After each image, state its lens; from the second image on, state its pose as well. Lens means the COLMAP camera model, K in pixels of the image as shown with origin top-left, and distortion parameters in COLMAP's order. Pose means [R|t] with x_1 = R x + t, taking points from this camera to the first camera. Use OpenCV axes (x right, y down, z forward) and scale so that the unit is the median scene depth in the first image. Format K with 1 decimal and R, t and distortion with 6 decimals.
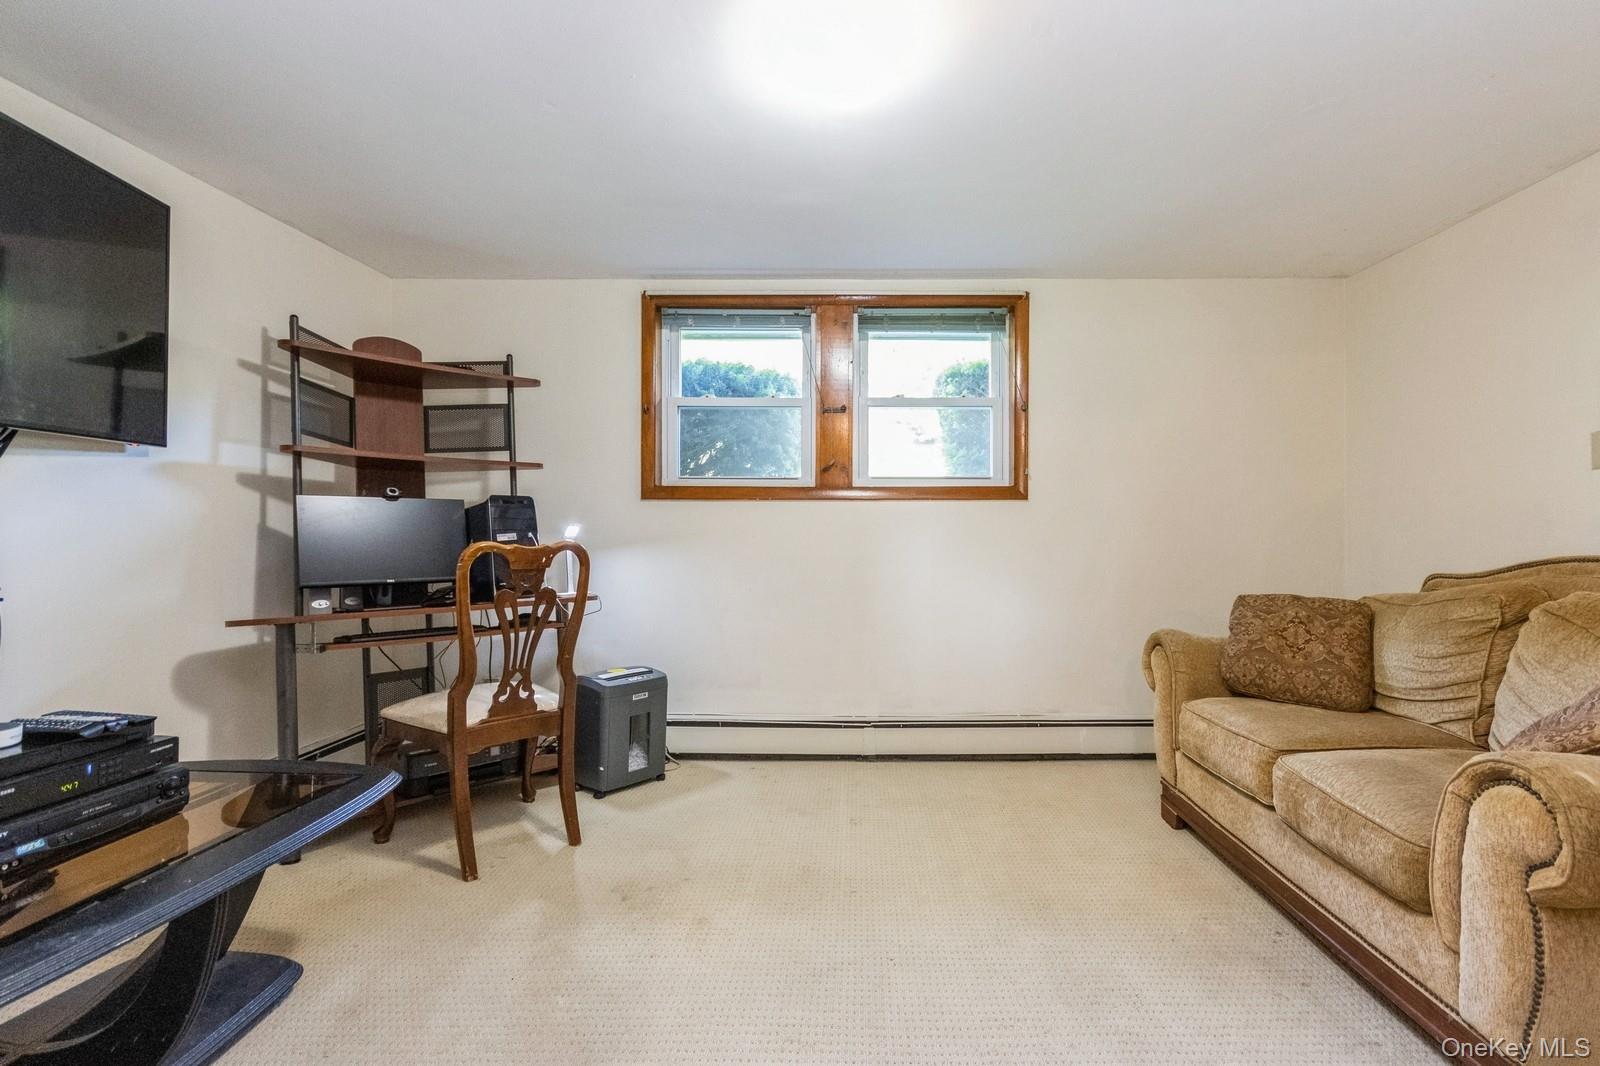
lens RADIAL K [[749.1, 0, 847.9], [0, 749.1, 535.9], [0, 0, 1]] dist [0.009985, -0.001724]
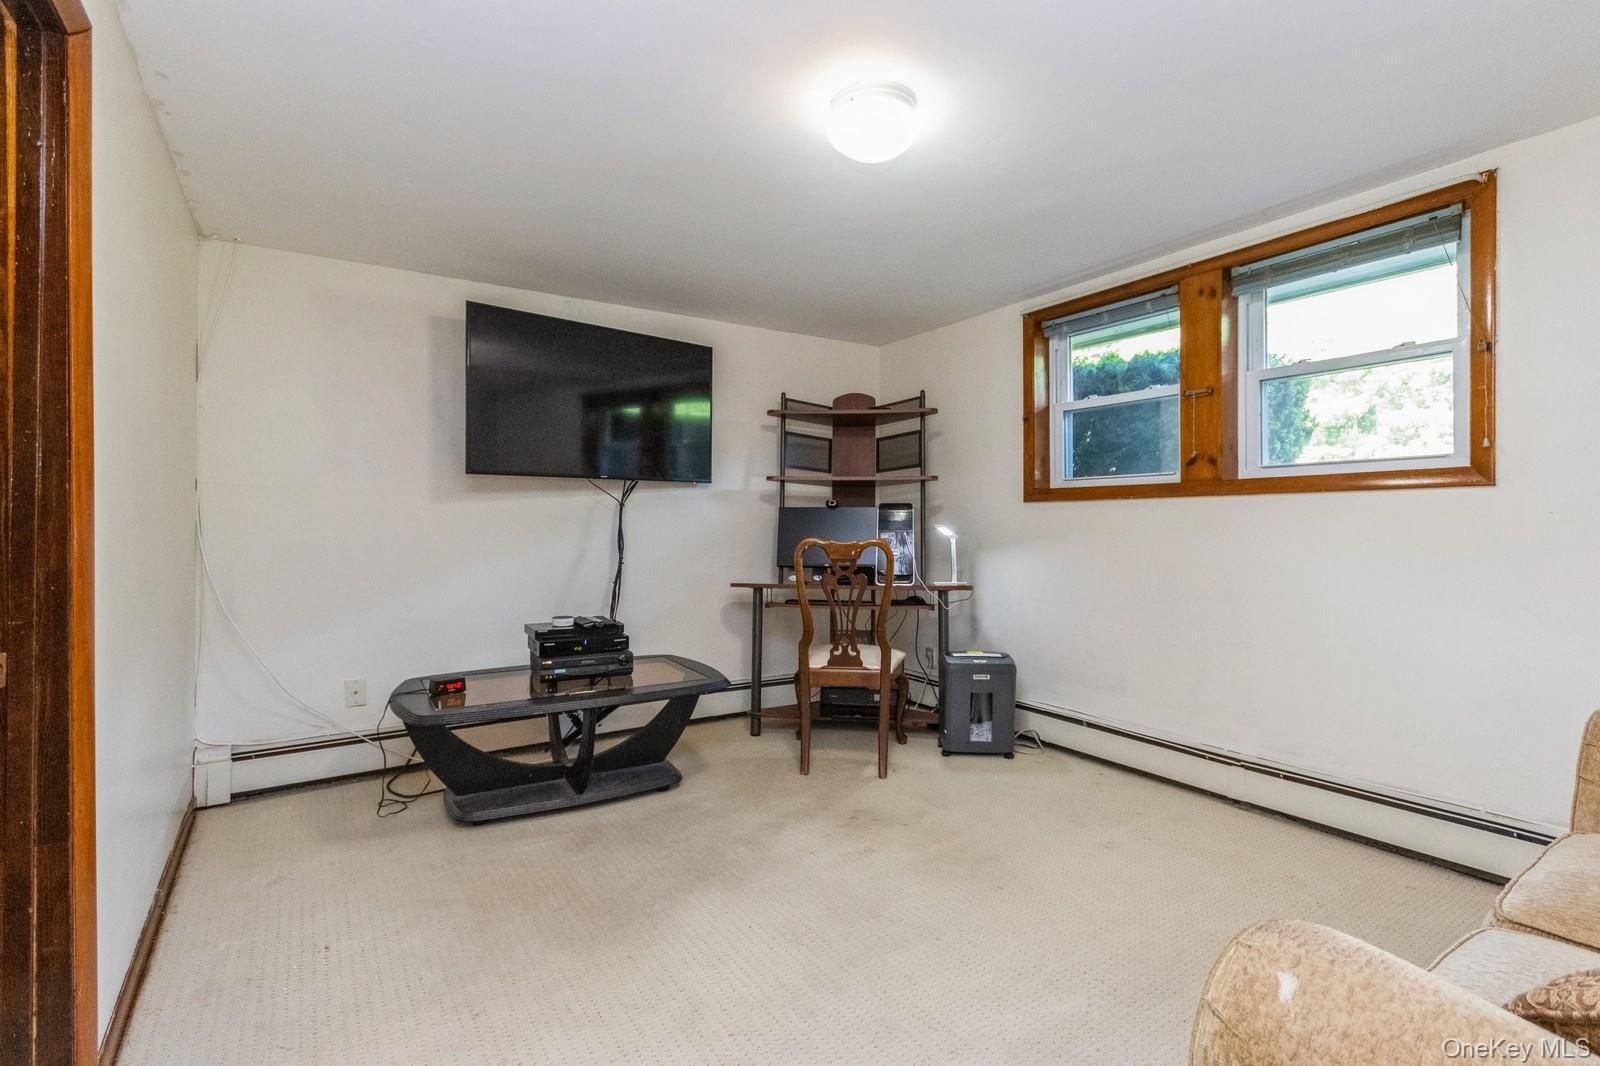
lens RADIAL K [[733.5, 0, 821.6], [0, 733.5, 533.1], [0, 0, 1]] dist [0.006292, 0.000442]
pose [[0.569760, 0.006565, -0.821785, 0.500797], [-0.007649, 0.999967, 0.002686, -0.004735], [0.821775, 0.004756, 0.569792, 0.171070]]
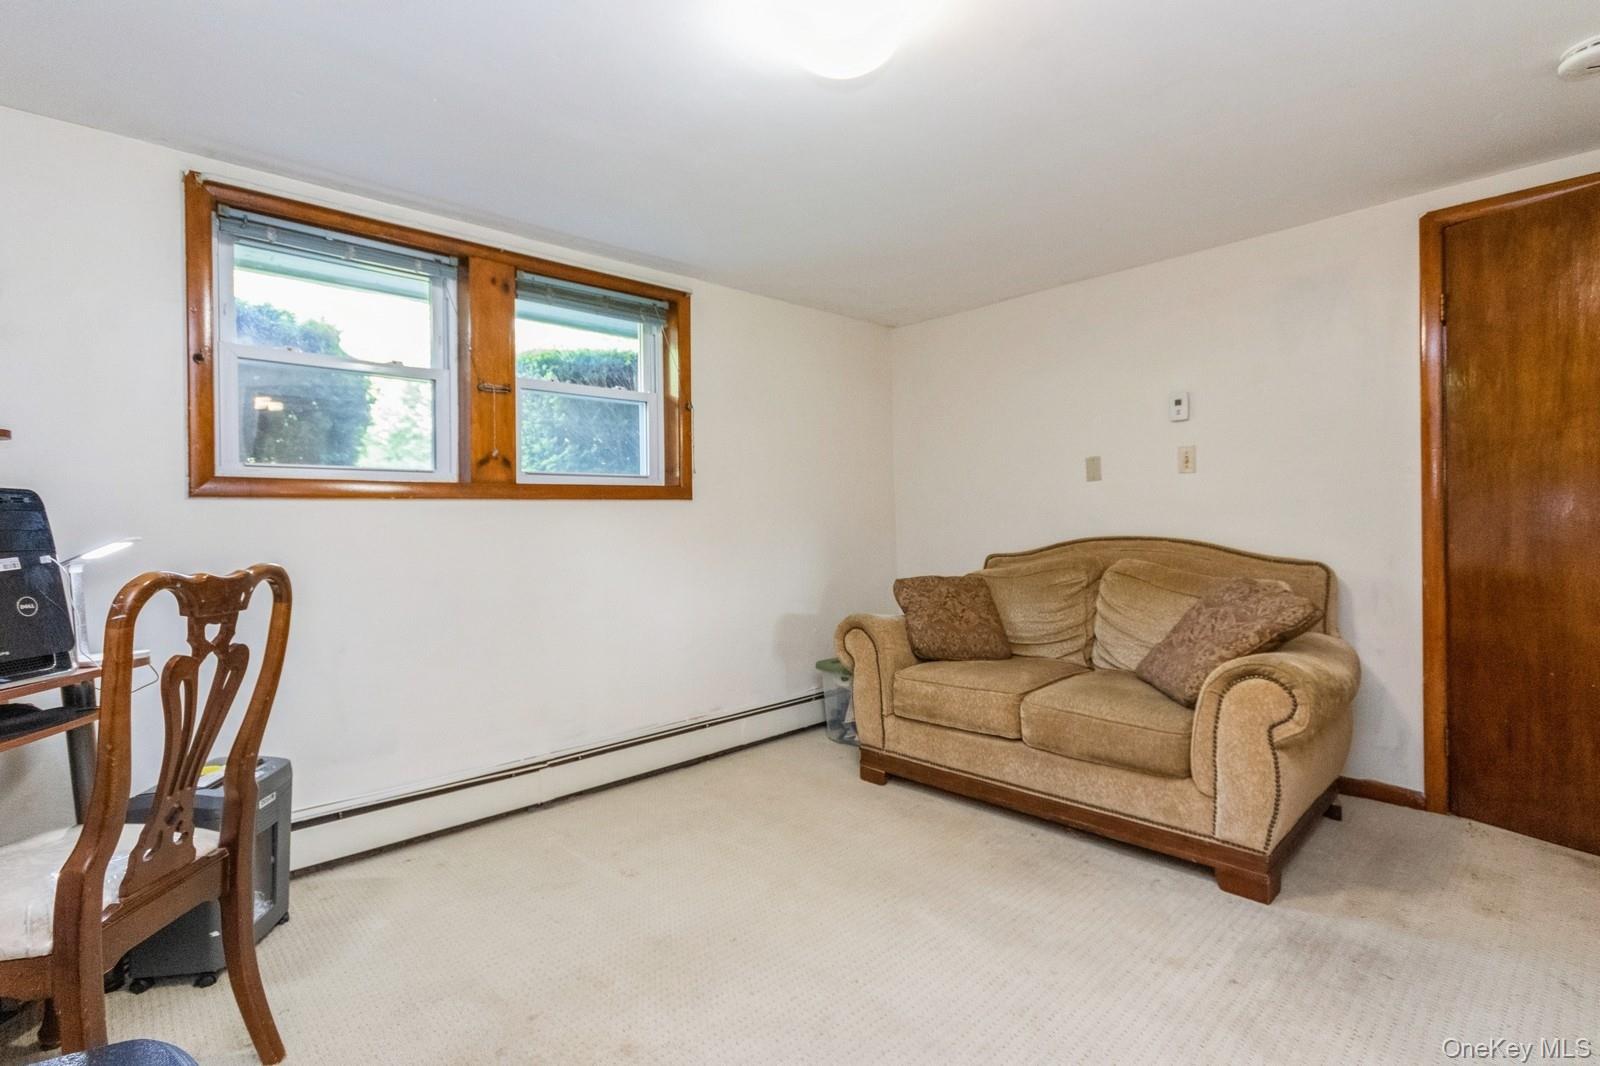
lens RADIAL K [[749.1, 0, 790.3], [0, 749.1, 530.9], [0, 0, 1]] dist [0.009985, -0.001724]
pose [[0.730233, -0.024143, 0.682771, -0.392347], [0.031013, 0.999517, 0.002175, -0.006670], [-0.682494, 0.019587, 0.730629, 0.215187]]
